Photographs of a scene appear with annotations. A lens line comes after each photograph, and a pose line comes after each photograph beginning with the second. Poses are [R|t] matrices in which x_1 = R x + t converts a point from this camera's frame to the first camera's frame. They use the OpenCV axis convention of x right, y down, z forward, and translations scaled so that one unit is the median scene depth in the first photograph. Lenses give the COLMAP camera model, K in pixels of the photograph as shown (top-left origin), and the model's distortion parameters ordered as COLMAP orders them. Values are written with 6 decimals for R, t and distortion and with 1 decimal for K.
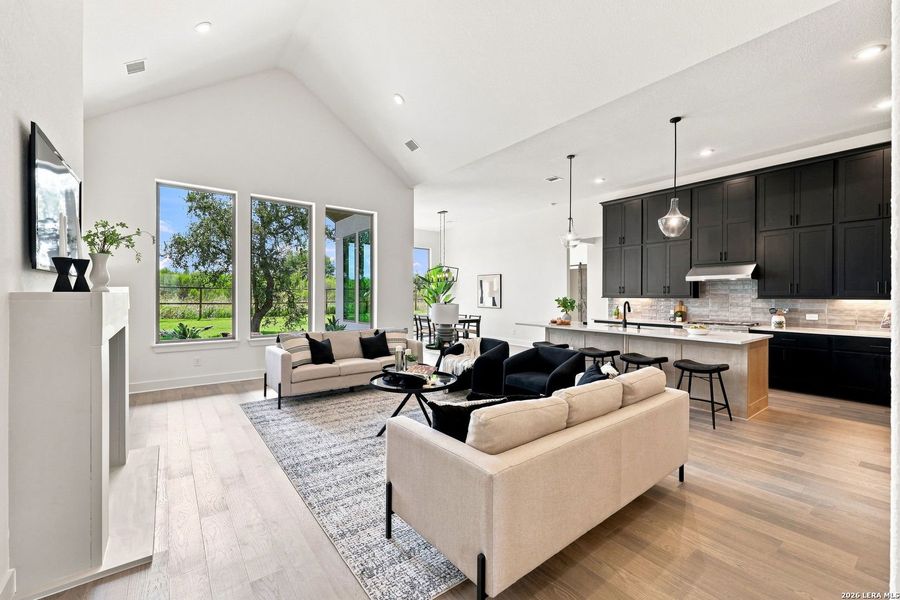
lens RADIAL K [[375.5, 0, 450.8], [0, 375.5, 301.8], [0, 0, 1]] dist [-0.006503, 0.001387]
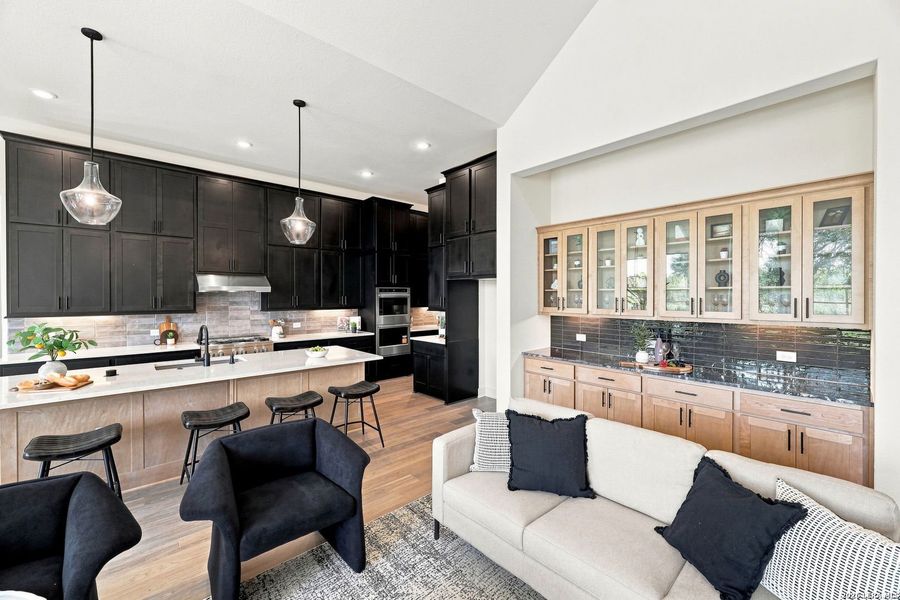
lens RADIAL K [[364.7, 0, 447.8], [0, 364.7, 296.5], [0, 0, 1]] dist [-0.000175, -0.000002]
pose [[-0.073229, -0.004912, 0.997303, -0.172361], [0.016728, 0.999841, 0.006153, -0.041676], [-0.997175, 0.017134, -0.073135, 0.538859]]
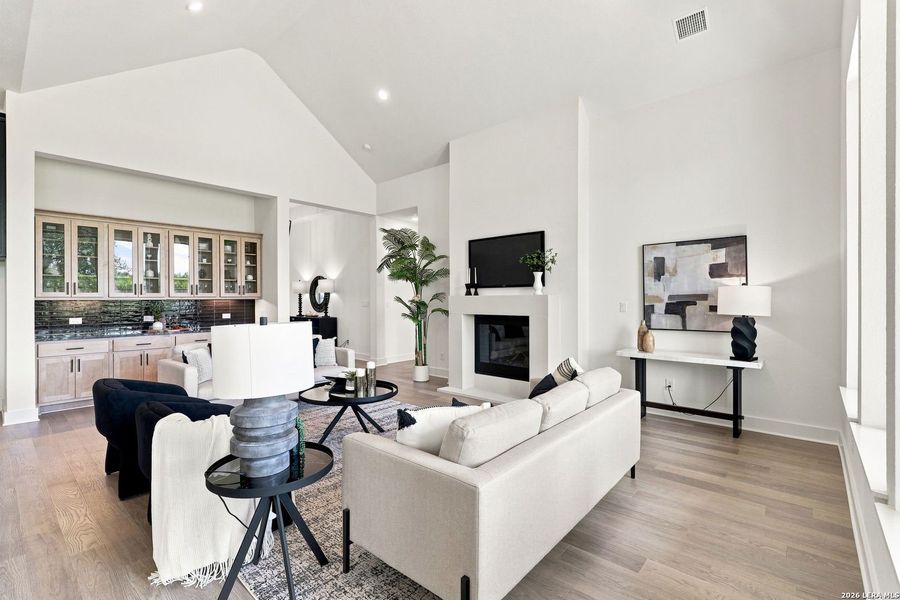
lens RADIAL K [[403.6, 0, 448.5], [0, 403.6, 298.9], [0, 0, 1]] dist [-0.008193, -0.000521]
pose [[-0.983290, -0.001099, -0.182040, -0.097744], [-0.004399, 0.999833, 0.017721, -0.017089], [0.181990, 0.018226, -0.983131, 1.196507]]
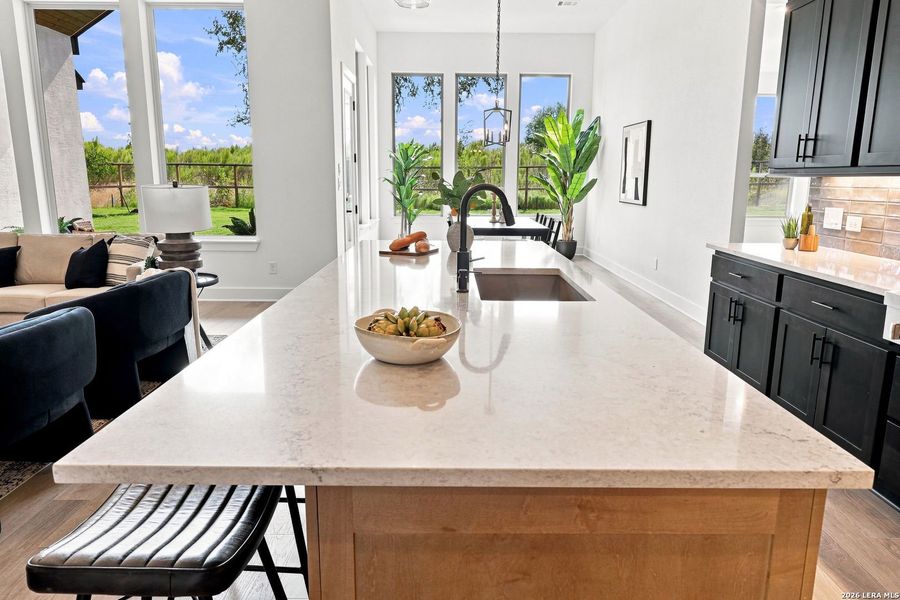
lens RADIAL K [[593.1, 0, 461.6], [0, 593.1, 313.0], [0, 0, 1]] dist [-0.005881, -0.004360]
pose [[0.802722, 0.136012, -0.580636, 0.615794], [-0.015275, 0.978014, 0.207979, 0.001871], [0.596158, -0.158080, 0.787151, 0.567913]]
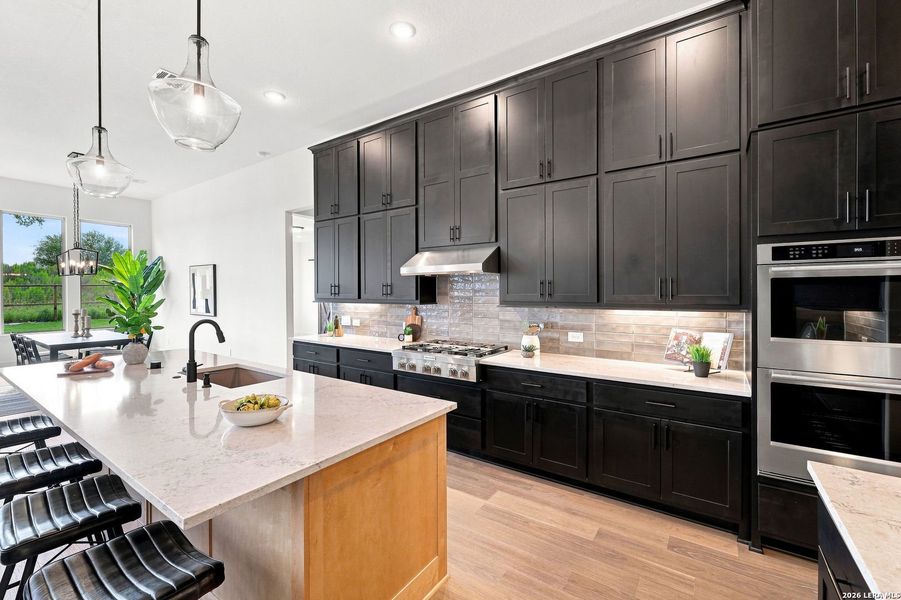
lens RADIAL K [[375.9, 0, 436.3], [0, 375.9, 296.3], [0, 0, 1]] dist [-0.006503, 0.001387]
pose [[0.956170, -0.009538, 0.292658, 0.511438], [0.010077, 0.999949, -0.000336, -0.022437], [-0.292640, 0.003270, 0.956217, 0.435342]]
